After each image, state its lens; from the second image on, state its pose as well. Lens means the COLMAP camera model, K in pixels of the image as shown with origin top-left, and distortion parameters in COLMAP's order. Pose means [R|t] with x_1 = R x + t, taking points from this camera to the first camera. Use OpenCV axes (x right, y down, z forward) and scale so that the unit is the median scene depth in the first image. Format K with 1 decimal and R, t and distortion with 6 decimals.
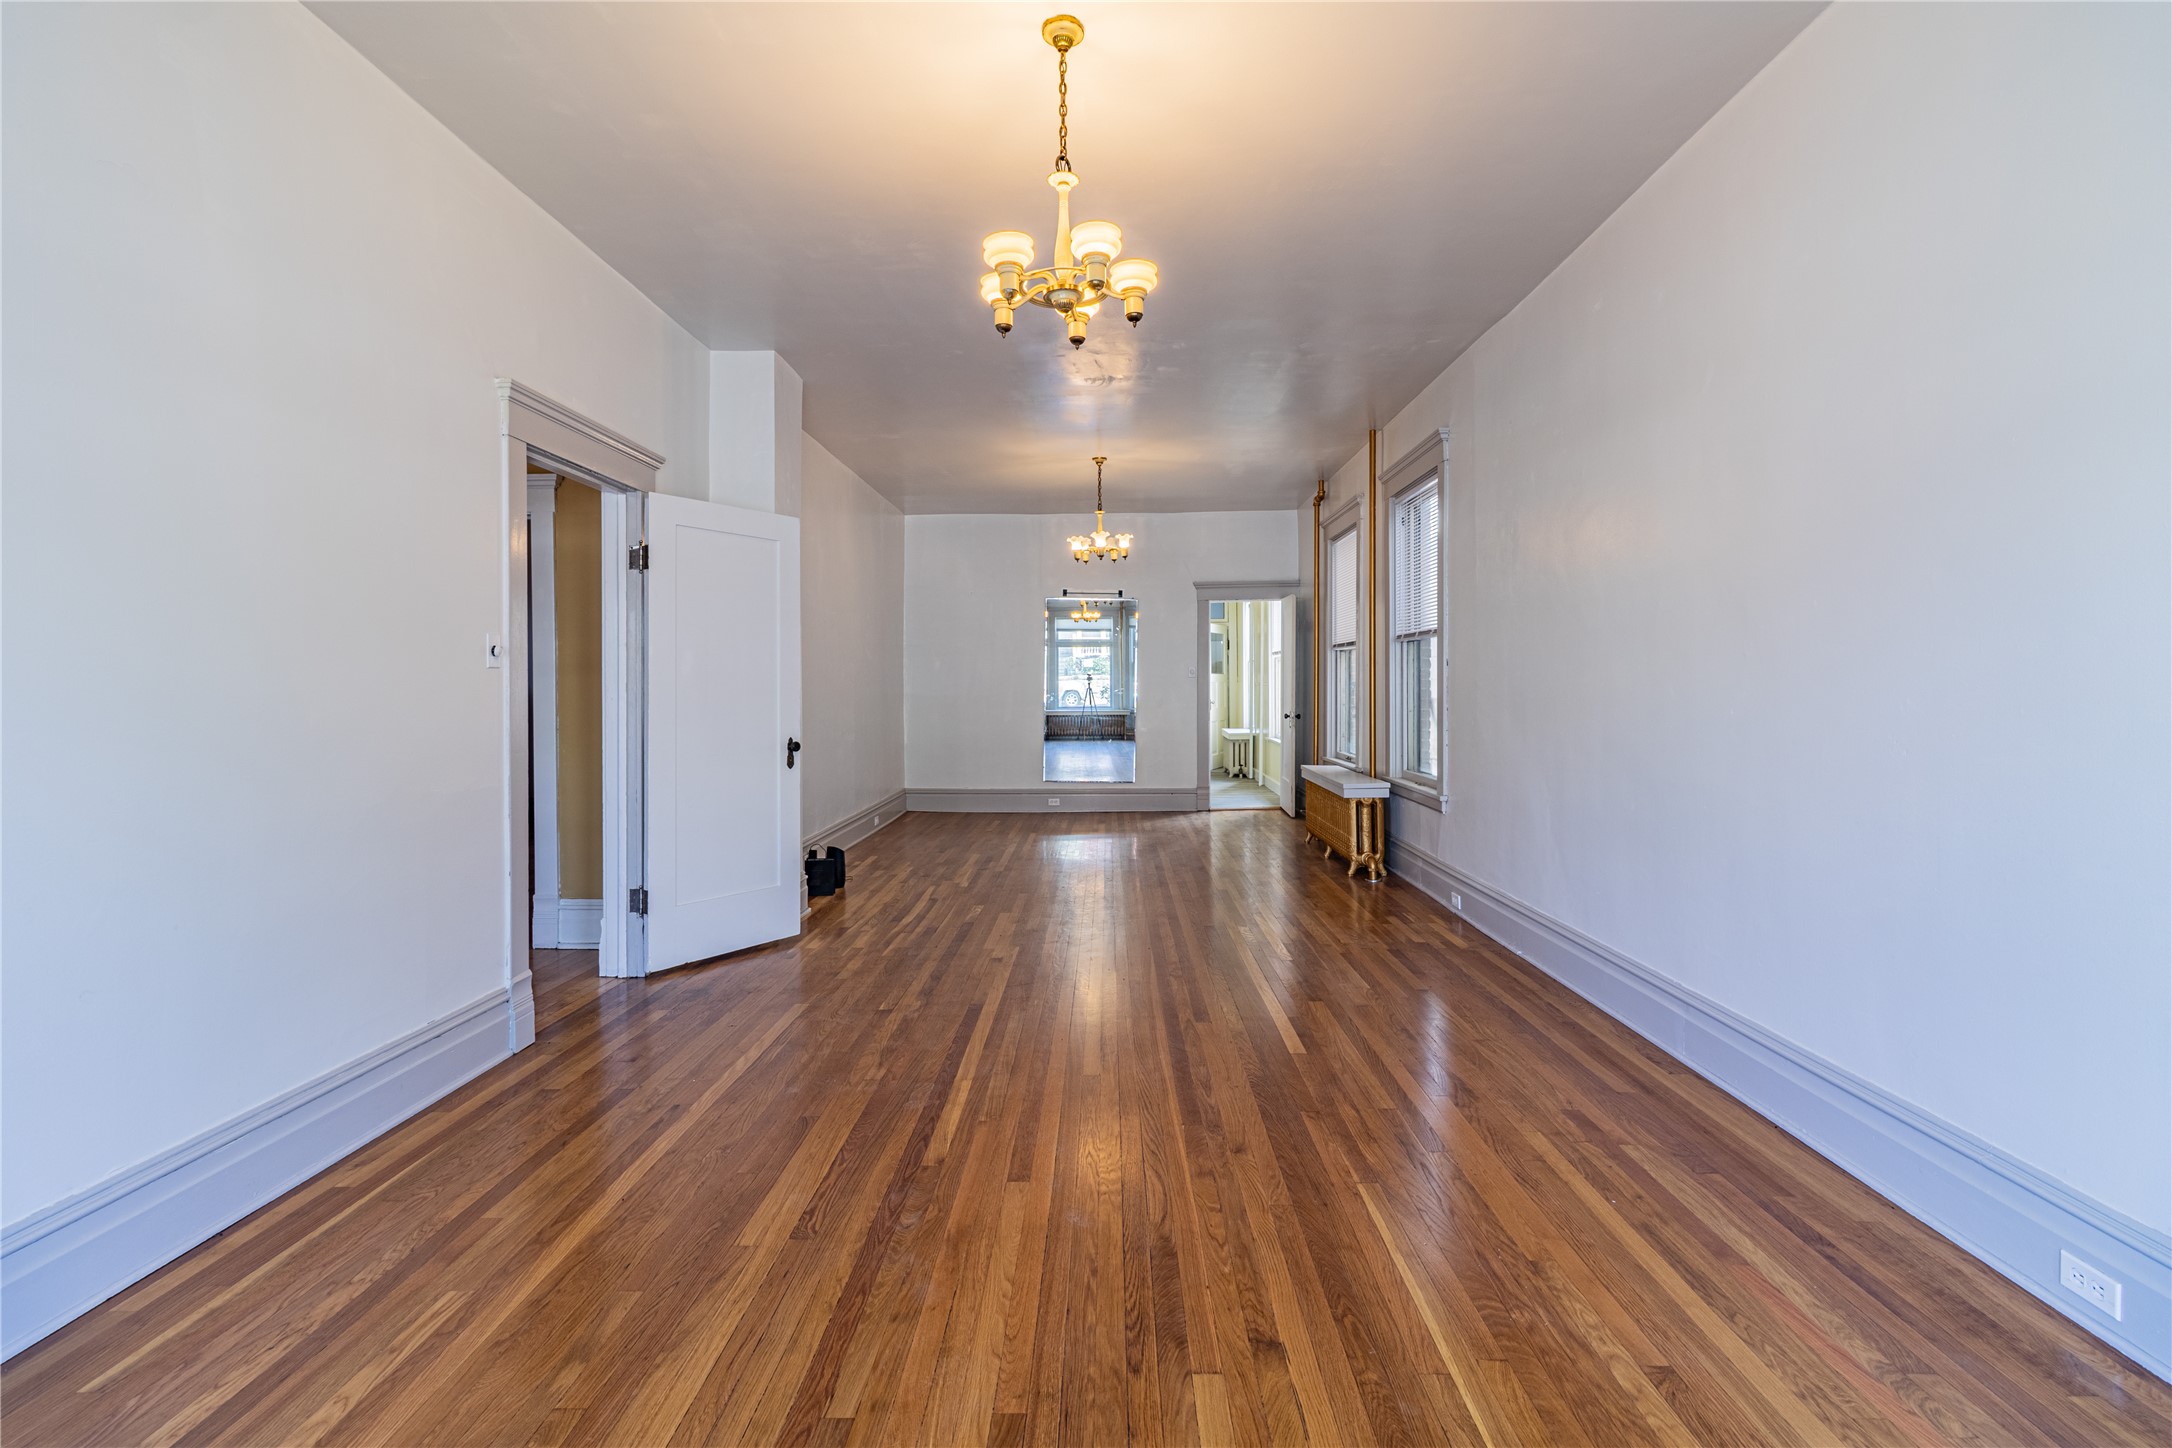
lens RADIAL K [[1015.5, 0, 1099.5], [0, 1015.5, 693.7], [0, 0, 1]] dist [0.002758, 0.001098]
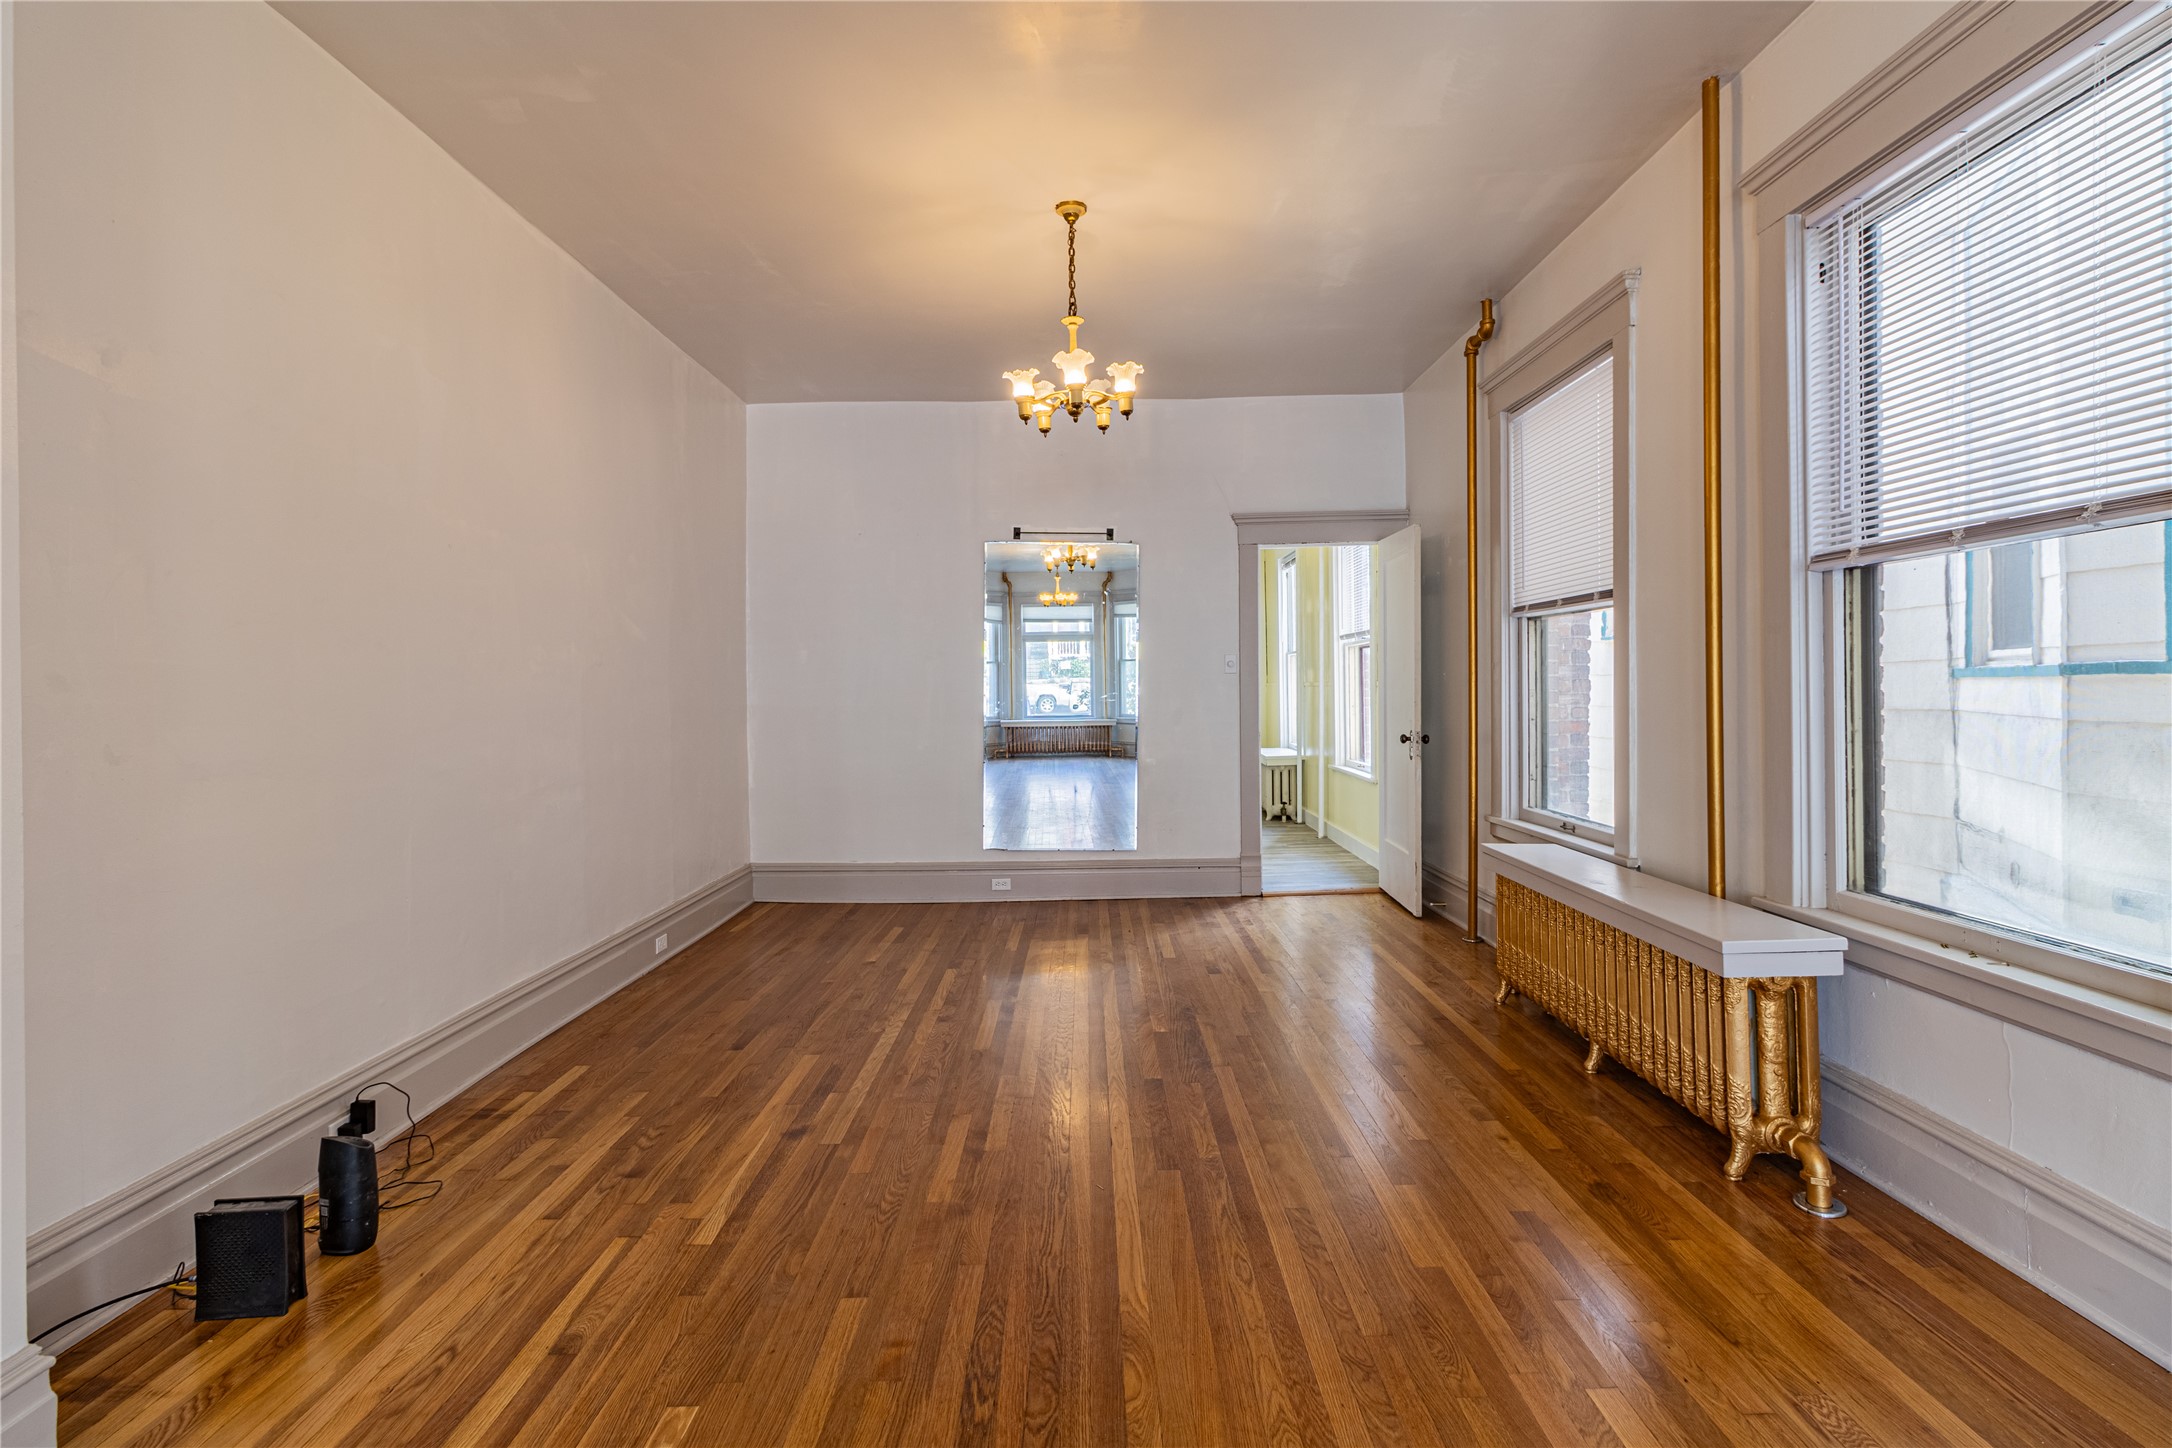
lens RADIAL K [[1015.5, 0, 1099.5], [0, 1015.5, 693.7], [0, 0, 1]] dist [0.002758, 0.001098]
pose [[0.999752, -0.008388, 0.020646, 0.001347], [0.008473, 0.999956, -0.004037, -0.002195], [-0.020611, 0.004211, 0.999779, 0.403729]]
